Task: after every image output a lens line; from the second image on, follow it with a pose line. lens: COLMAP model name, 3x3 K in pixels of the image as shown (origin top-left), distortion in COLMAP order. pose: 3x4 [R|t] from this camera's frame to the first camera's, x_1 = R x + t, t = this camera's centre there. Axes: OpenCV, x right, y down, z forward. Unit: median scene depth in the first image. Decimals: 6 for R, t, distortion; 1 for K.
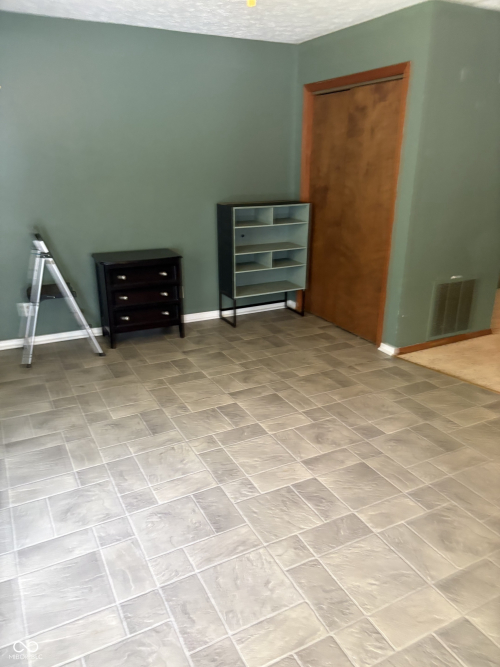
lens RADIAL K [[507.7, 0, 242.9], [0, 507.7, 339.9], [0, 0, 1]] dist [0.042179, -0.028242]
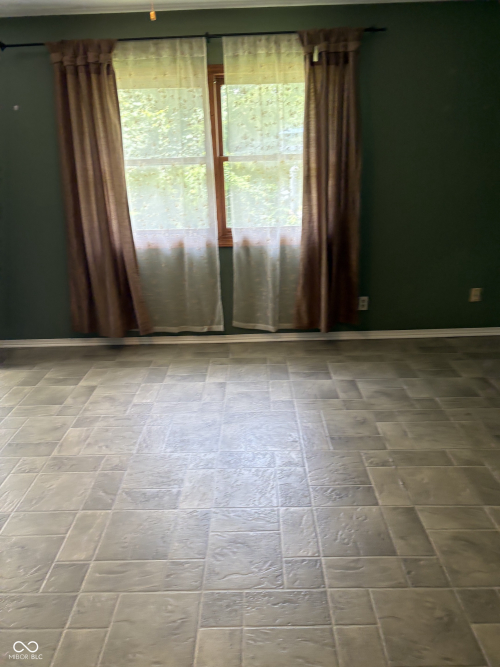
lens RADIAL K [[507.7, 0, 246.2], [0, 507.7, 338.9], [0, 0, 1]] dist [0.042179, -0.028242]
pose [[-0.464576, 0.309531, -0.829674, 0.639098], [-0.273039, 0.841203, 0.466720, -0.377751], [0.842389, 0.443360, -0.306289, 1.071559]]
